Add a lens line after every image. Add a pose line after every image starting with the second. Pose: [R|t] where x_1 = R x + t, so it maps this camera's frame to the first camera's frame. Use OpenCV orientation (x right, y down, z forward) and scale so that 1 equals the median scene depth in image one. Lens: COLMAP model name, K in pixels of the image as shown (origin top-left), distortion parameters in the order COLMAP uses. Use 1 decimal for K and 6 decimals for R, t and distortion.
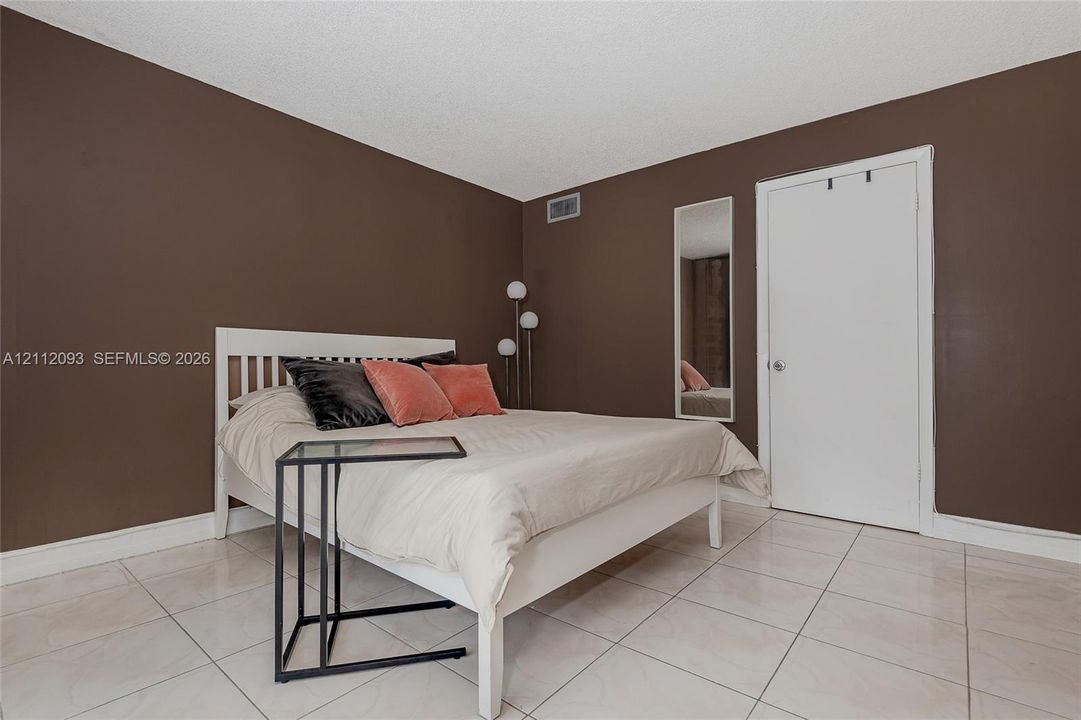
lens RADIAL K [[498.6, 0, 540.1], [0, 498.6, 361.8], [0, 0, 1]] dist [0.002576, 0.000180]
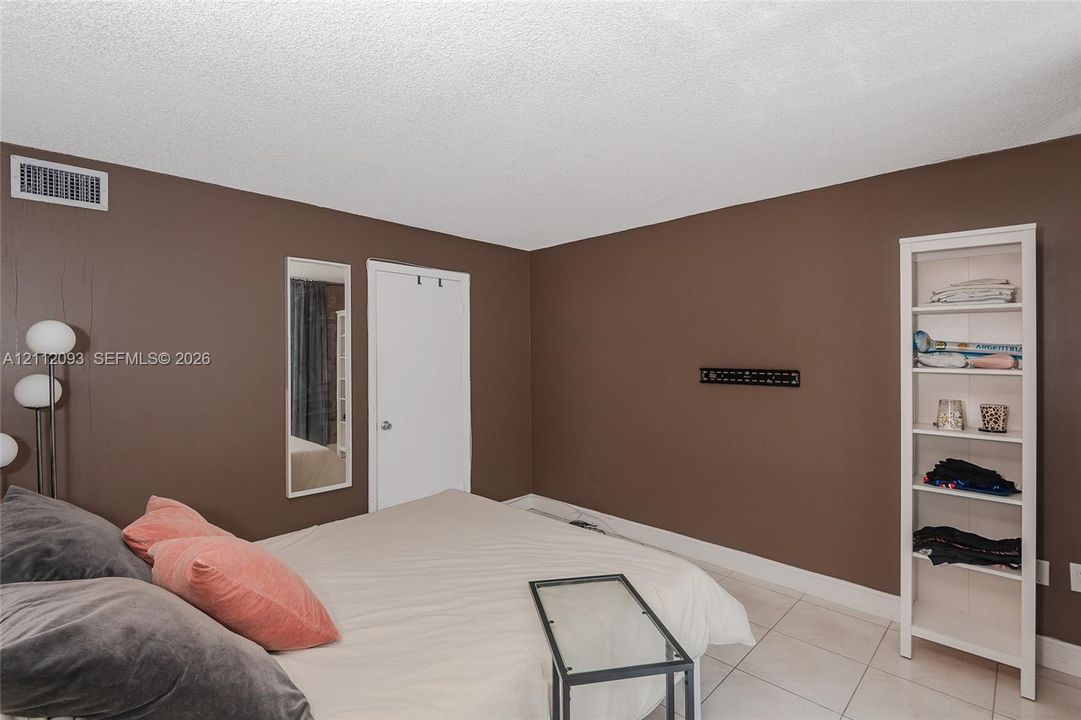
lens RADIAL K [[498.6, 0, 540.3], [0, 498.6, 356.4], [0, 0, 1]] dist [0.002576, 0.000180]
pose [[0.073499, -0.008082, 0.997263, -0.538141], [-0.002338, 0.999963, 0.008276, -0.135680], [-0.997293, -0.002940, 0.073477, 0.473650]]
